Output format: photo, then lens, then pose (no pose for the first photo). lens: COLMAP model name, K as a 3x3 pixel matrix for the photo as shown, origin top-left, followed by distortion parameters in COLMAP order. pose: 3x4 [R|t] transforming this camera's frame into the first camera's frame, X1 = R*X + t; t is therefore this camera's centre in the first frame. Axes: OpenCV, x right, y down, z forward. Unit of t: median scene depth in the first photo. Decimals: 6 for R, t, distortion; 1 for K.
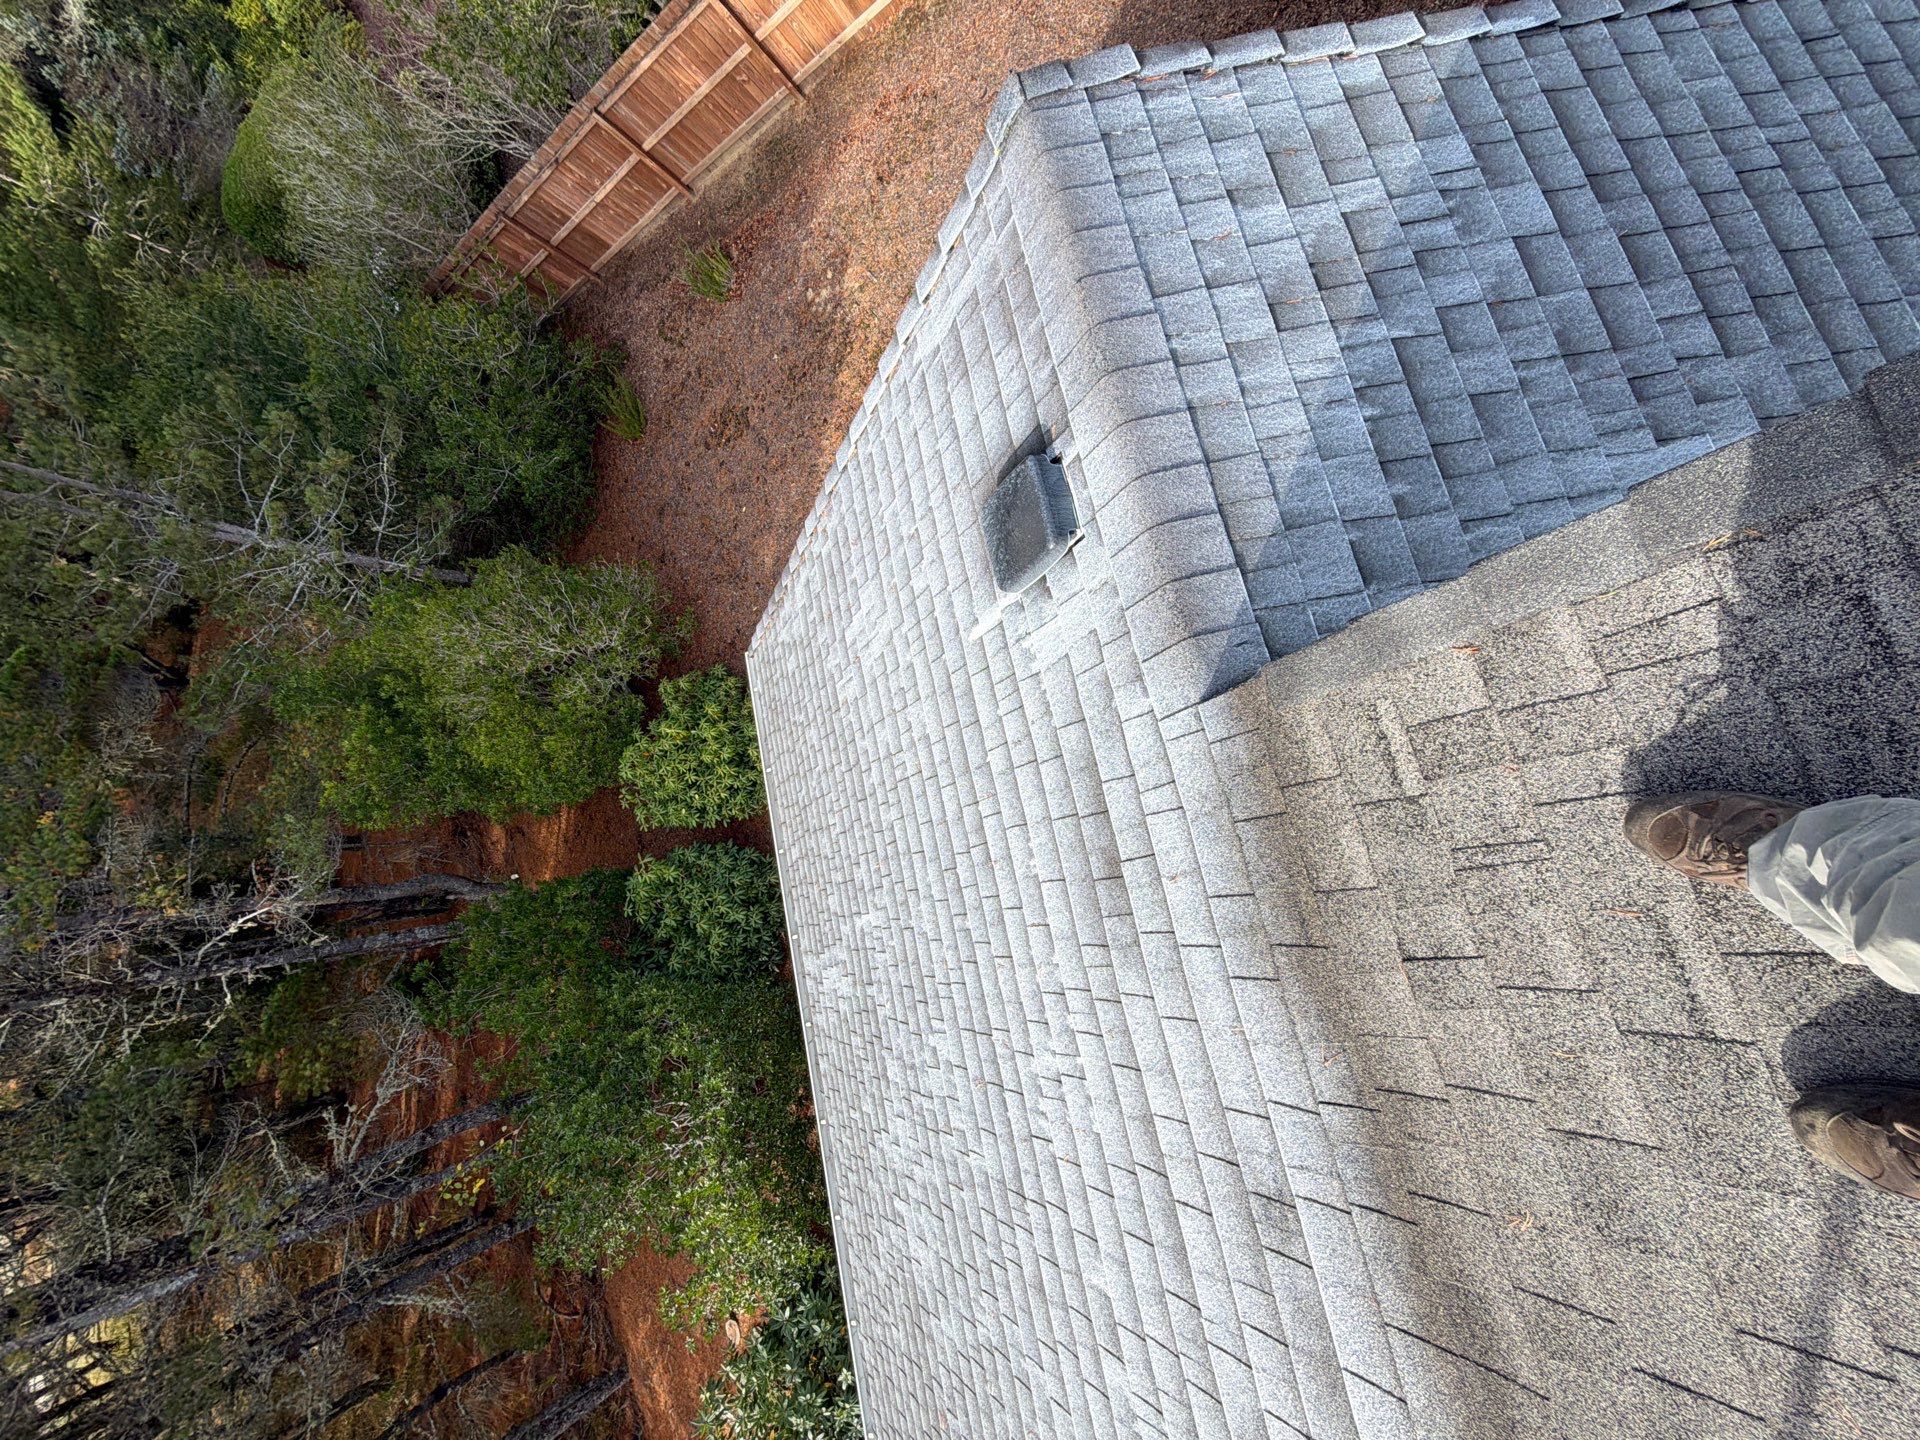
lens RADIAL K [[760.1, 0, 955.0], [0, 760.1, 720.6], [0, 0, 1]] dist [-0.000963, 0.000021]
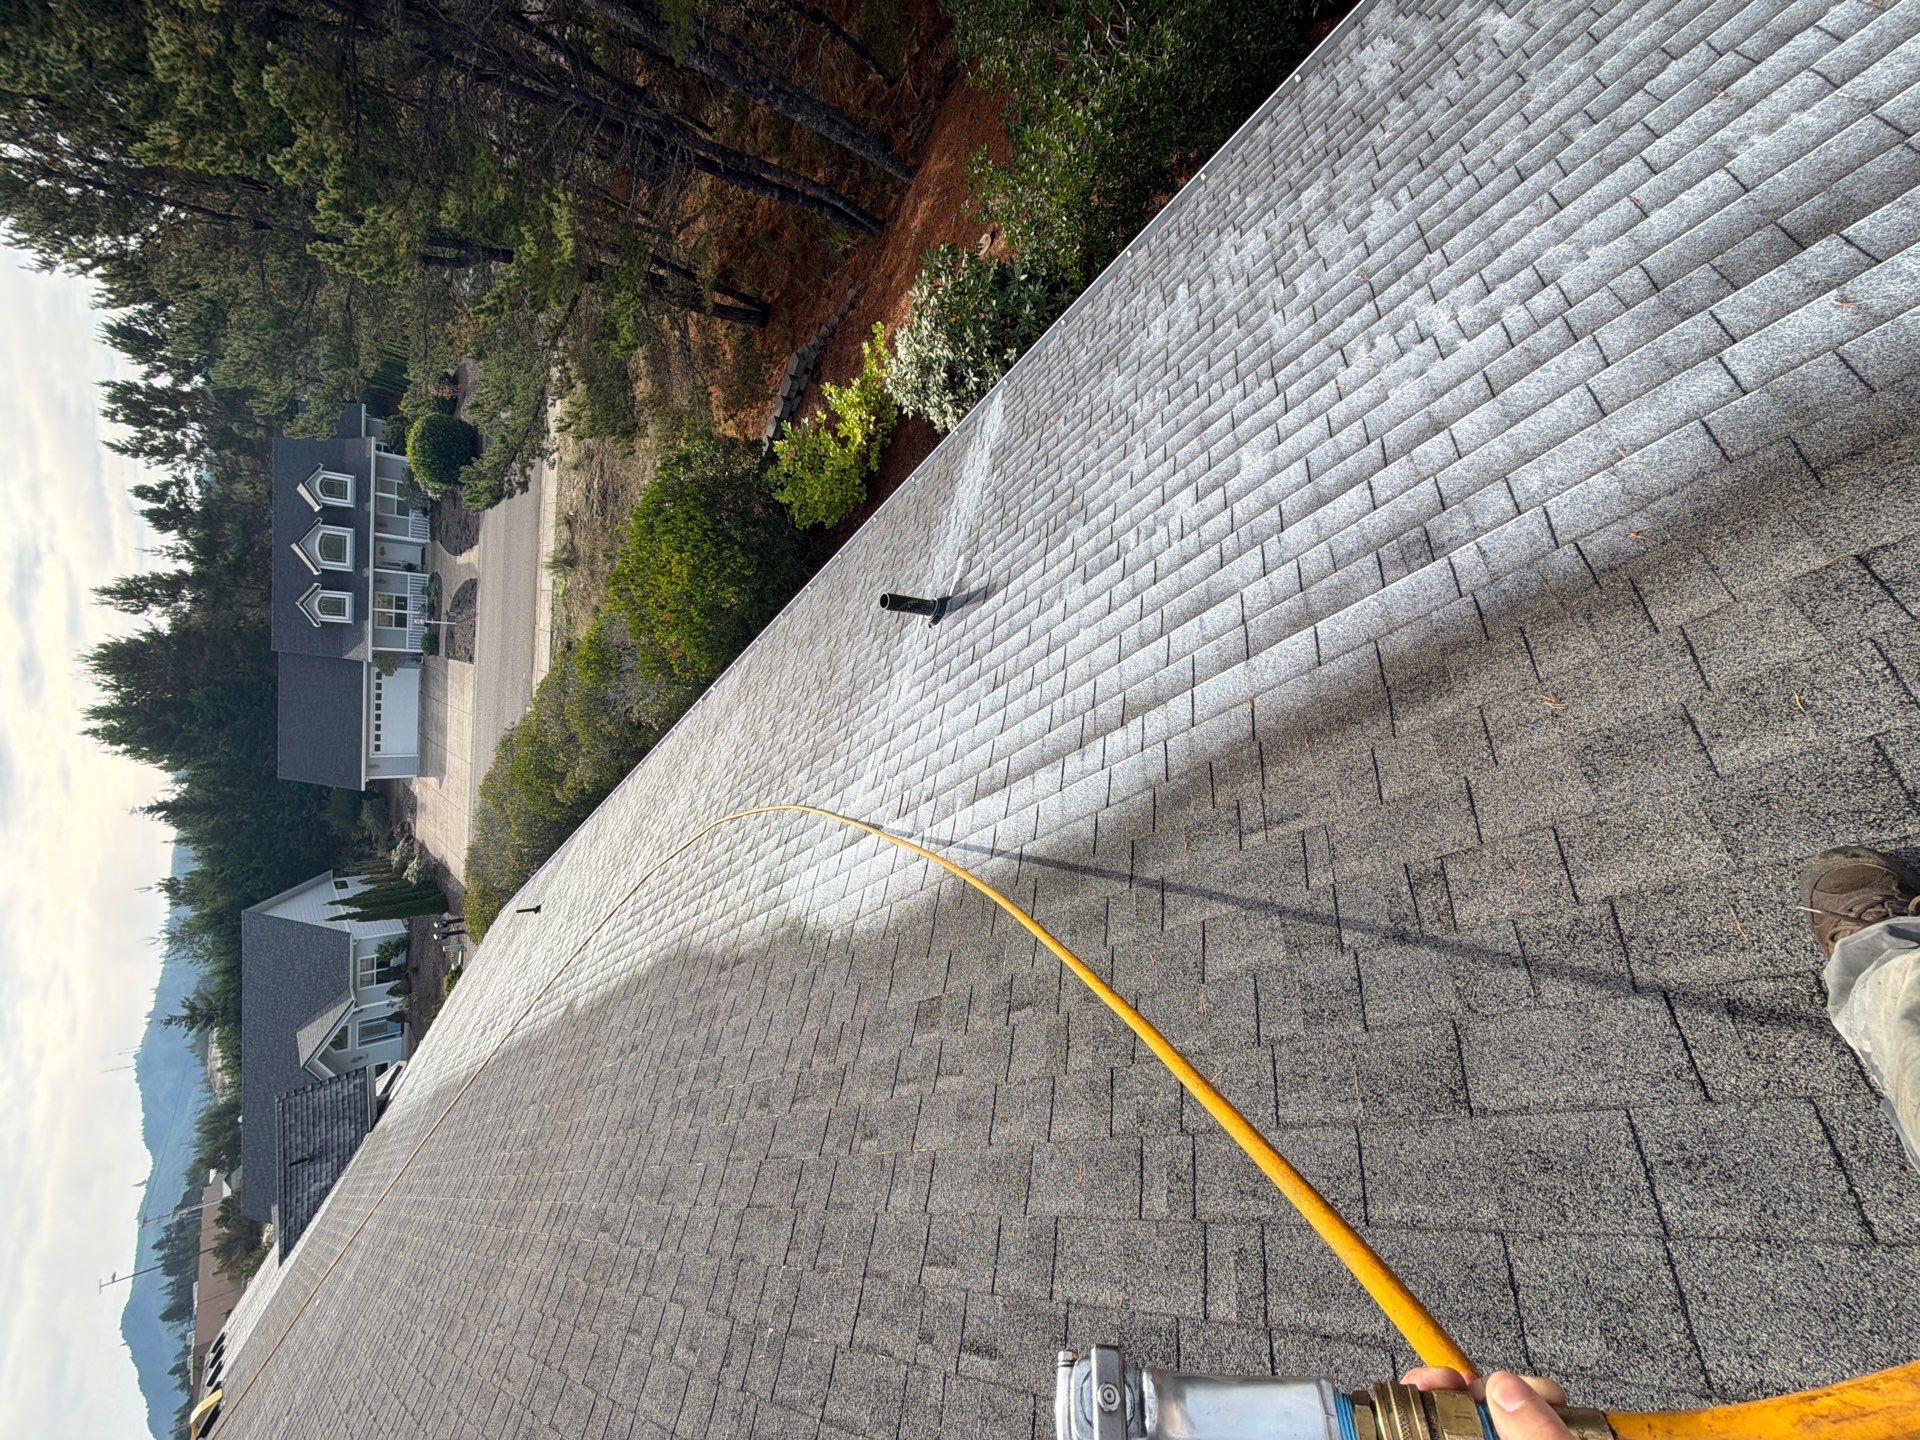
lens RADIAL K [[760.1, 0, 957.8], [0, 760.1, 729.5], [0, 0, 1]] dist [-0.000963, 0.000021]
pose [[0.473523, 0.845704, 0.246091, 0.053043], [-0.620849, 0.122301, 0.774331, 0.201848], [0.624757, -0.519449, 0.582967, -0.132569]]
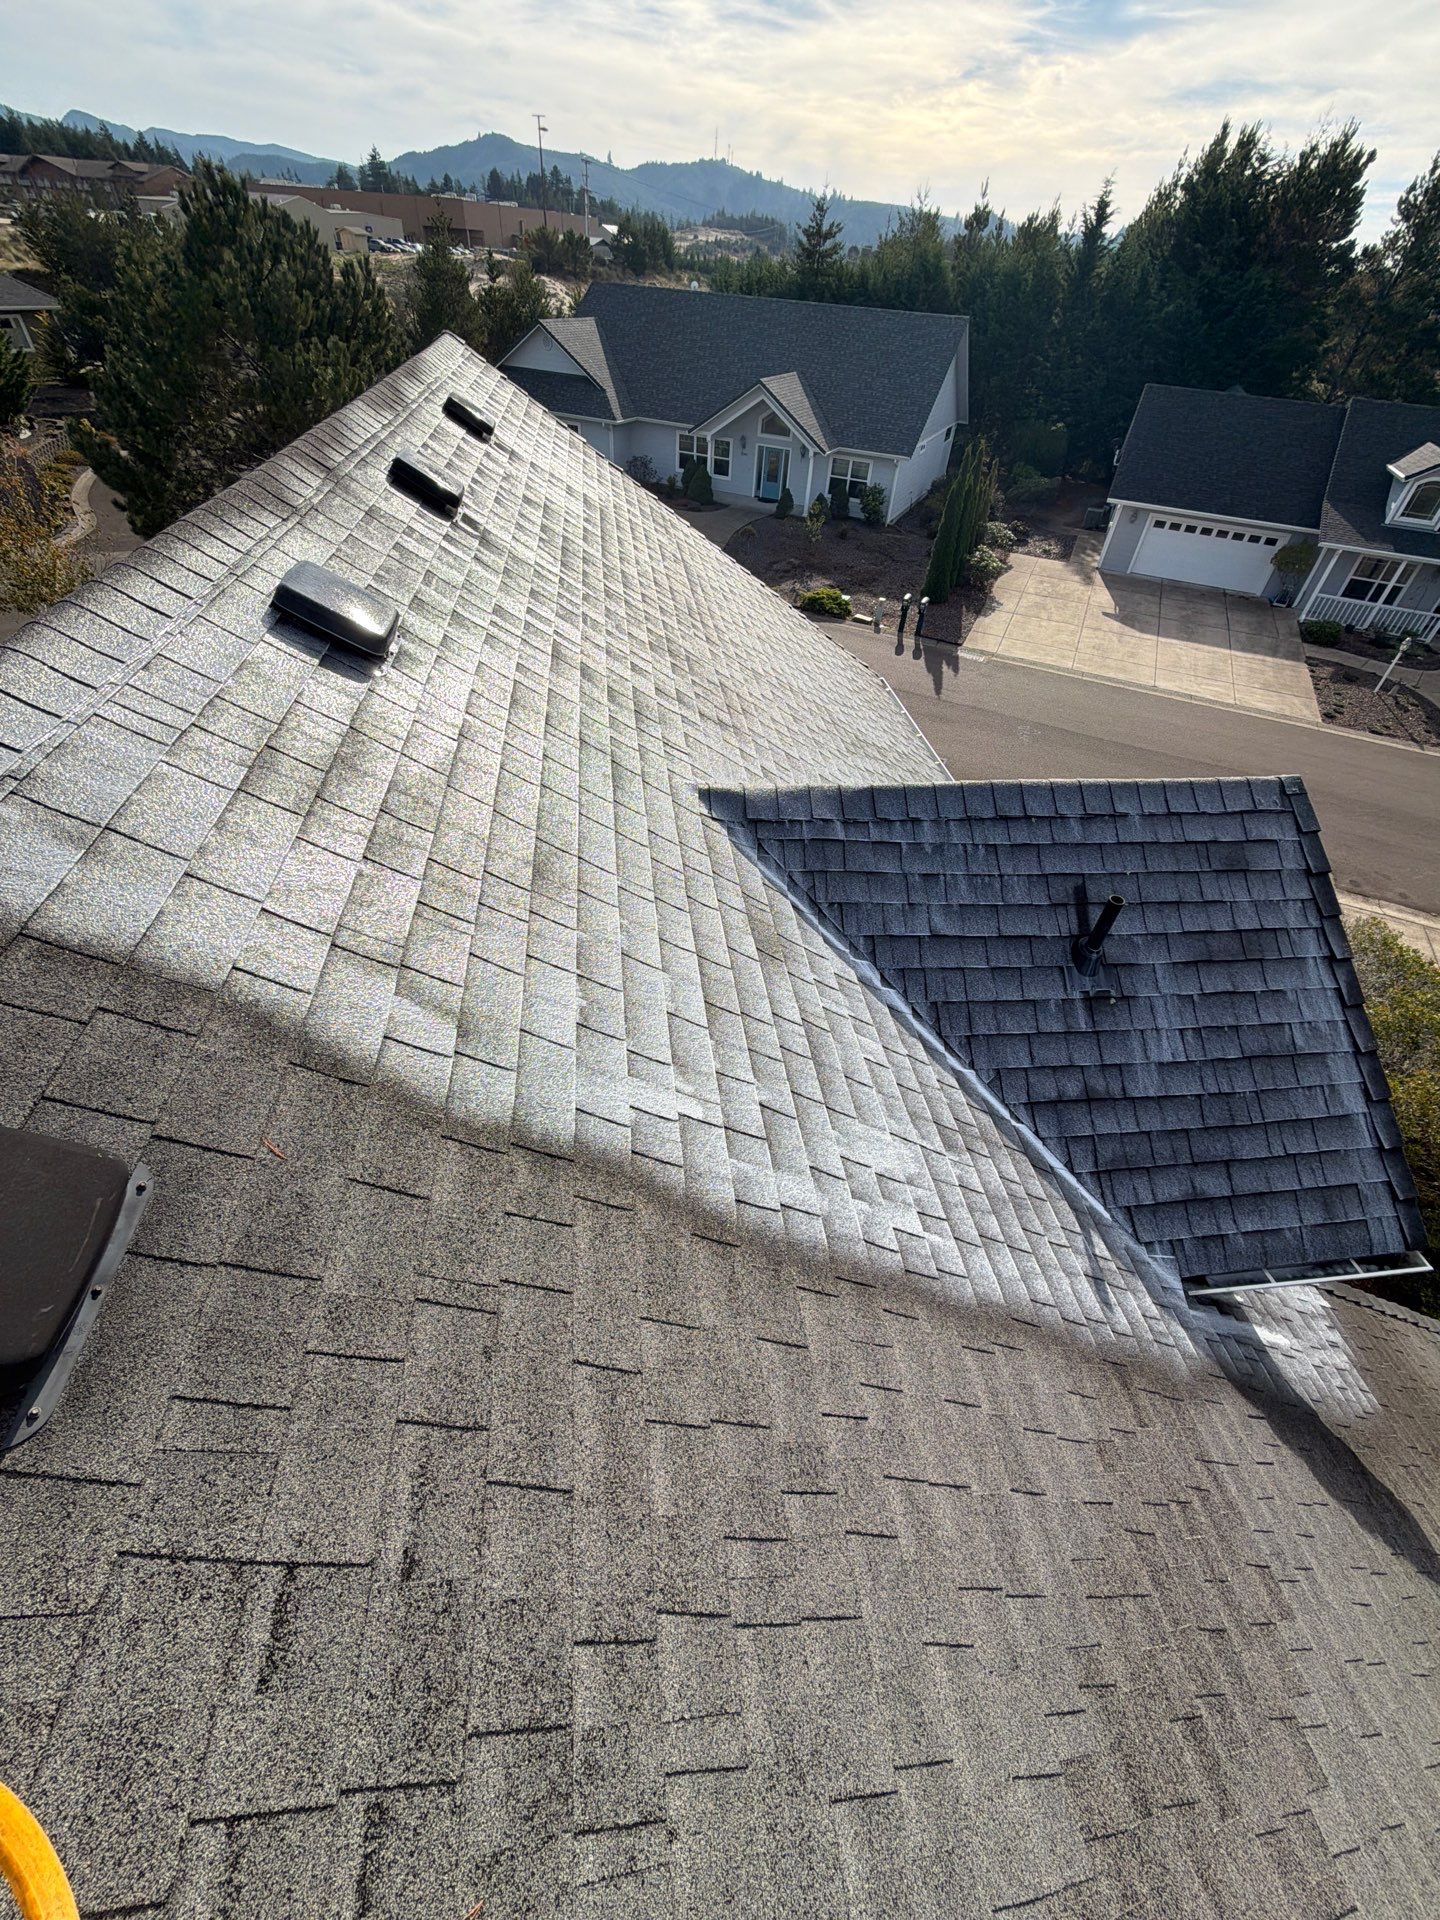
lens RADIAL K [[760.1, 0, 718.4], [0, 760.1, 963.1], [0, 0, 1]] dist [-0.000963, 0.000021]
pose [[-0.881090, 0.272284, 0.386705, 1.920510], [0.156741, -0.603328, 0.781938, 6.813345], [0.446220, 0.749571, 0.488909, -2.445834]]
